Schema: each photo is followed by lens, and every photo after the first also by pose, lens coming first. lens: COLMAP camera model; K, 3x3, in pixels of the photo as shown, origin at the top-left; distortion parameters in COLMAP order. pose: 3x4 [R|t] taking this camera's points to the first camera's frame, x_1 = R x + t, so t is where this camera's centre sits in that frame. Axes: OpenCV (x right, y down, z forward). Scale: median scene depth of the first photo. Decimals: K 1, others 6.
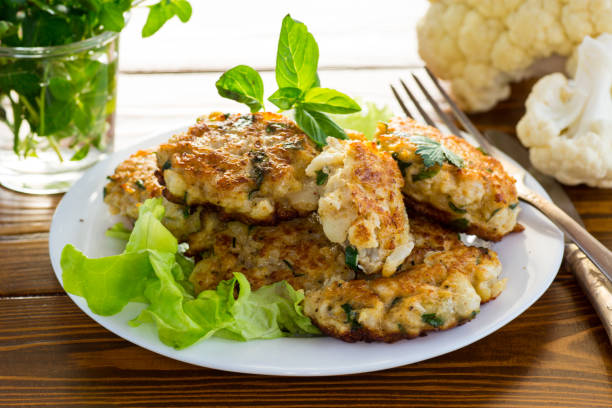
lens RADIAL K [[1759.1, 0, 305.0], [0, 1759.1, 203.5], [0, 0, 1]] dist [-0.001883, 0.883722]
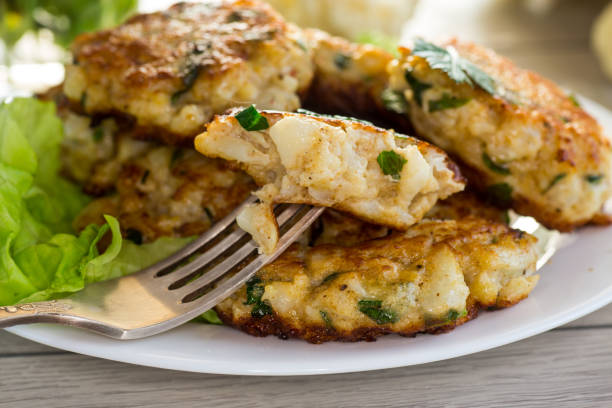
lens RADIAL K [[1839.9, 0, 306.9], [0, 1839.9, 204.3], [0, 0, 1]] dist [0.051840, 0.175177]
pose [[0.955843, 0.122957, -0.266919, 0.205632], [-0.142565, 0.988240, -0.055292, 0.064578], [0.256981, 0.090904, 0.962132, 0.353374]]
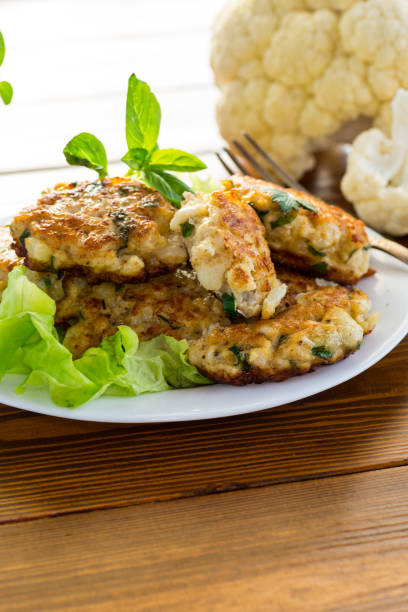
lens RADIAL K [[1759.1, 0, 203.8], [0, 1759.1, 305.7], [0, 0, 1]] dist [-0.001883, 0.883722]
pose [[0.983304, -0.095278, 0.155031, -0.139219], [0.104256, 0.993251, -0.050831, 0.079514], [-0.149141, 0.066145, 0.986601, 0.018922]]
